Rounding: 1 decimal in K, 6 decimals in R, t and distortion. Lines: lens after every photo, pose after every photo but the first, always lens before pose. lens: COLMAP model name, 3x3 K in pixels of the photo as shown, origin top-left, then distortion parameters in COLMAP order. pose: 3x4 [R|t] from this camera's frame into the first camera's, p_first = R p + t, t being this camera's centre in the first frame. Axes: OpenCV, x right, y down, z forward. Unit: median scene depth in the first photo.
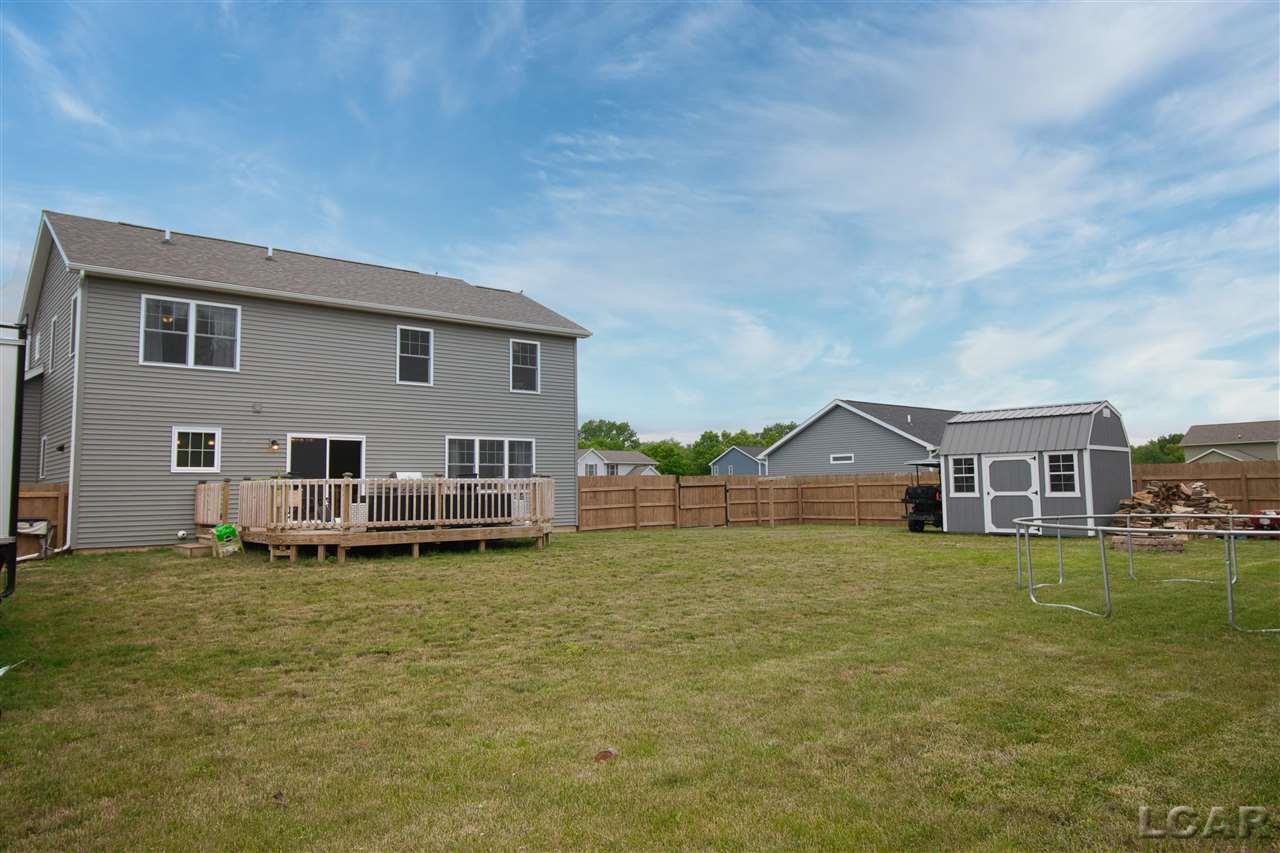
lens RADIAL K [[888.6, 0, 626.6], [0, 888.6, 421.0], [0, 0, 1]] dist [0.005877, 0.003762]
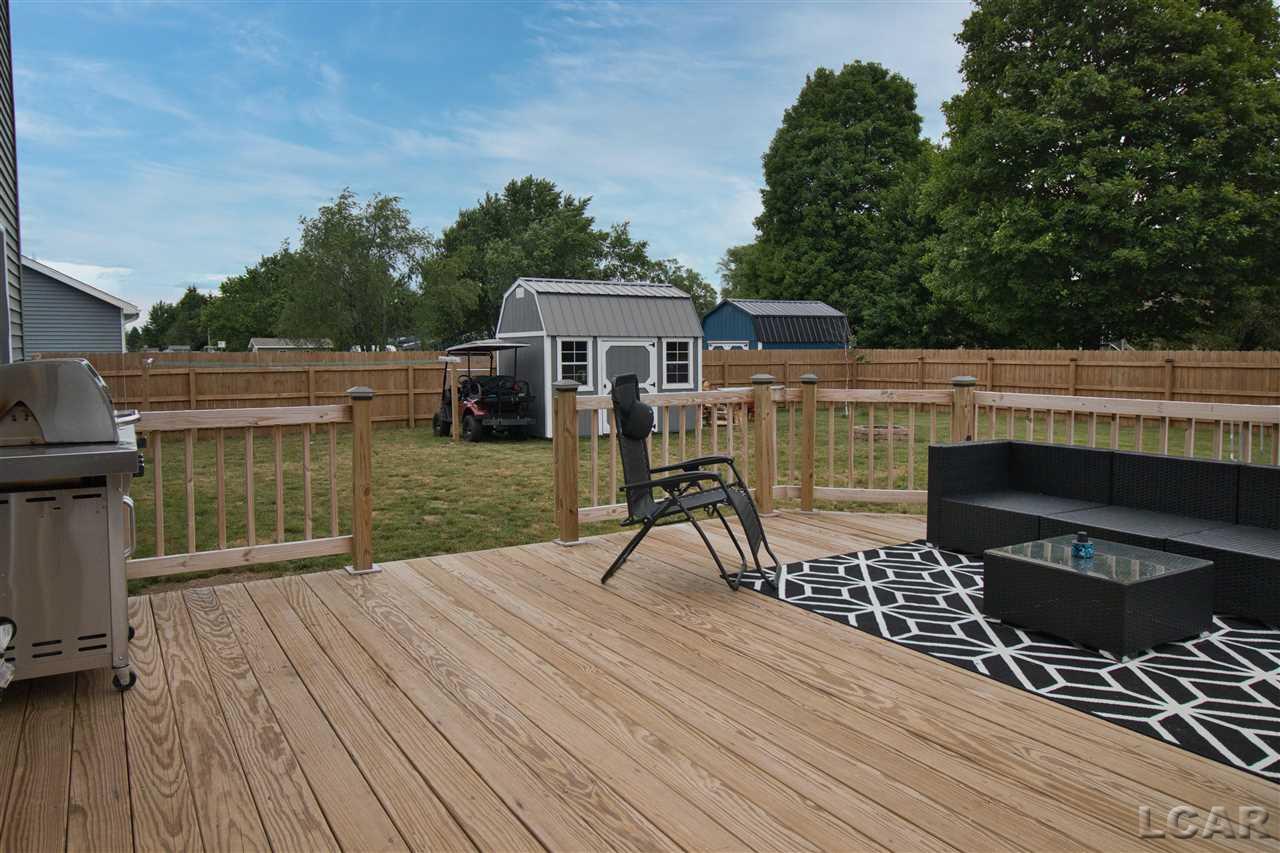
lens RADIAL K [[888.6, 0, 647.5], [0, 888.6, 385.3], [0, 0, 1]] dist [0.005877, 0.003762]
pose [[0.143653, -0.028105, 0.989229, -0.389118], [-0.081289, 0.995884, 0.040098, 0.045298], [-0.986284, -0.086173, 0.140777, 0.849063]]
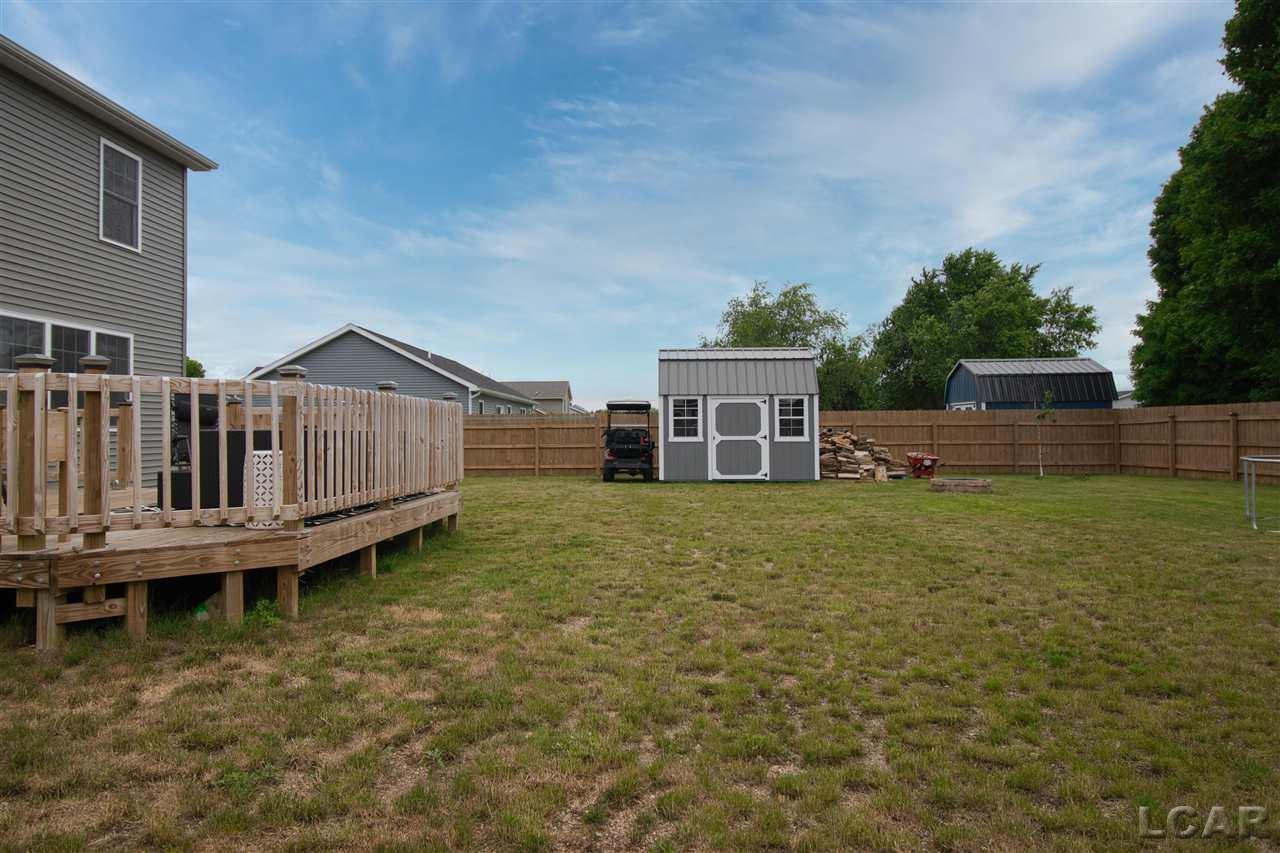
lens RADIAL K [[888.6, 0, 653.2], [0, 888.6, 425.9], [0, 0, 1]] dist [0.005877, 0.003762]
pose [[0.655186, 0.015314, 0.755312, -0.337770], [-0.064358, 0.997291, 0.035607, 0.040113], [-0.752721, -0.071939, 0.654397, 0.441418]]
